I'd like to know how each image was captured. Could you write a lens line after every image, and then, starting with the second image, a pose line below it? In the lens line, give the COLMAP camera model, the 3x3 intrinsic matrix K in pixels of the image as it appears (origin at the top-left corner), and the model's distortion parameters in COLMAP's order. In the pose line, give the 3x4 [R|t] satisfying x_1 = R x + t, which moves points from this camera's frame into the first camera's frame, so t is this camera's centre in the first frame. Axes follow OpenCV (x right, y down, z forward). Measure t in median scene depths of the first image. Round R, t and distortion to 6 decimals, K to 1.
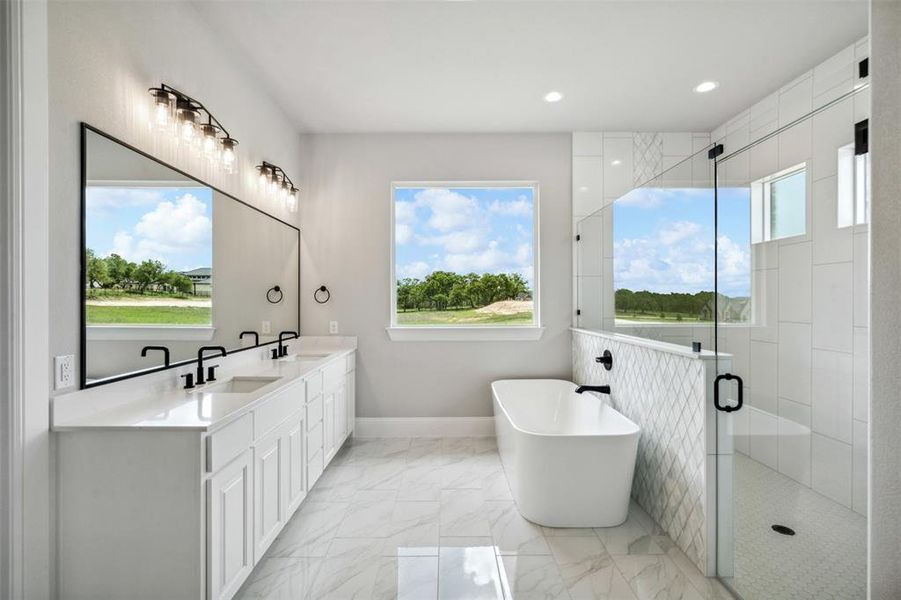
lens RADIAL K [[417.1, 0, 454.4], [0, 417.1, 306.1], [0, 0, 1]] dist [0.002929, 0.000921]
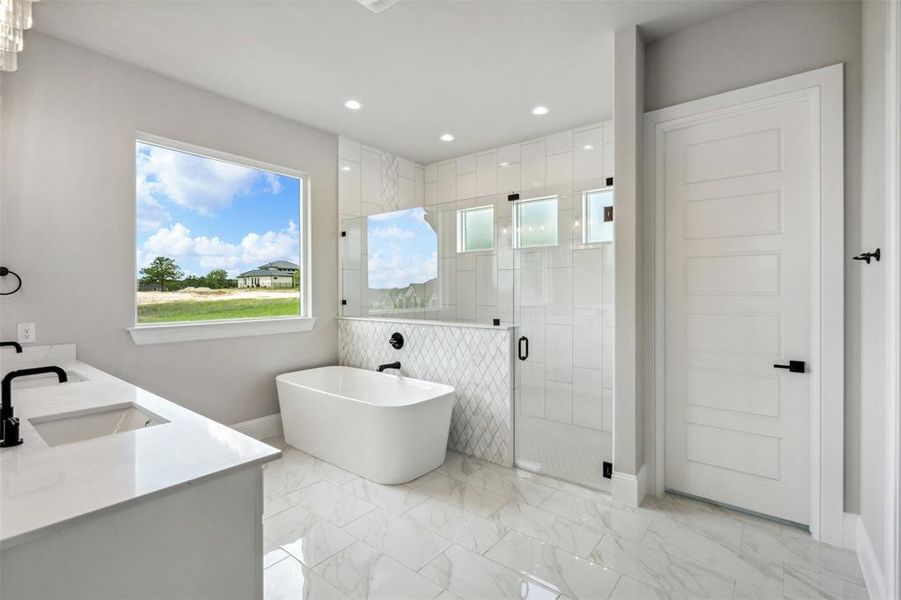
lens RADIAL K [[412.2, 0, 453.8], [0, 412.2, 298.3], [0, 0, 1]] dist [0.001137, 0.000071]
pose [[0.629545, -0.011157, 0.776884, -0.462635], [0.008974, 0.999935, 0.007088, -0.000209], [-0.776912, 0.002509, 0.629604, 0.124603]]
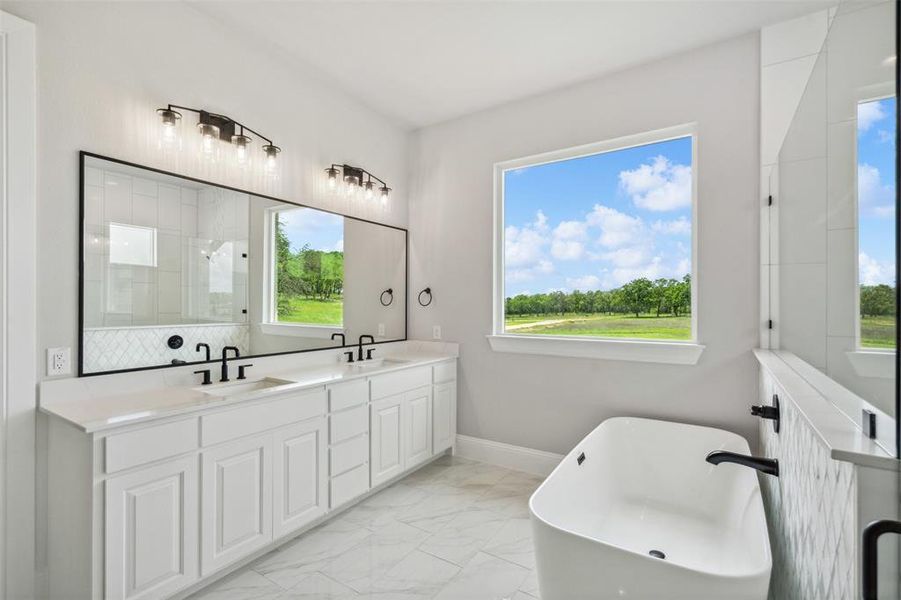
lens RADIAL K [[417.1, 0, 454.4], [0, 417.1, 306.1], [0, 0, 1]] dist [0.002929, 0.000921]
pose [[0.827796, 0.006569, -0.560990, 0.331829], [-0.011246, 0.999925, -0.004887, -0.003727], [0.560916, 0.010354, 0.827808, 0.317756]]
